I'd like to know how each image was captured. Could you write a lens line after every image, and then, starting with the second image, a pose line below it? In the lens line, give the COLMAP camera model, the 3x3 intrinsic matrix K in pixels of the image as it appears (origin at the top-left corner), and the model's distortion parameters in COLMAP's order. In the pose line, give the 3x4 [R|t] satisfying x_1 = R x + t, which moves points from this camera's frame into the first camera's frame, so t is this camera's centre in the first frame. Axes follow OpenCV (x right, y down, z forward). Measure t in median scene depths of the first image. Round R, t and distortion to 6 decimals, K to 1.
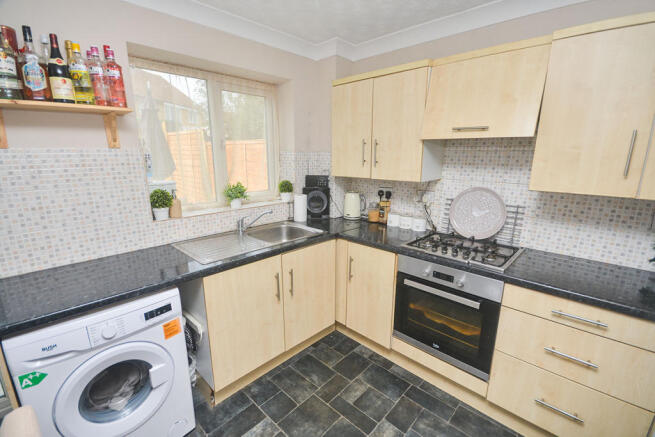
lens RADIAL K [[295.3, 0, 317.0], [0, 295.3, 227.0], [0, 0, 1]] dist [0.002722, -0.004277]
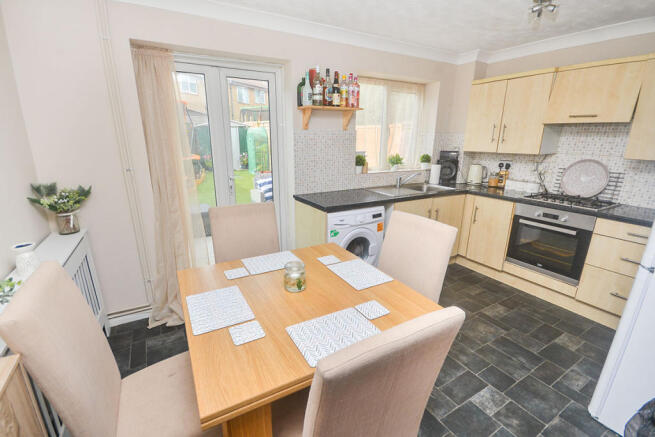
lens RADIAL K [[295.3, 0, 317.0], [0, 295.3, 227.0], [0, 0, 1]] dist [0.002722, -0.004277]
pose [[0.962387, 0.080875, -0.259366, -0.265281], [-0.068549, 0.996061, 0.056239, 0.181247], [0.262893, -0.036345, 0.964140, -0.627636]]
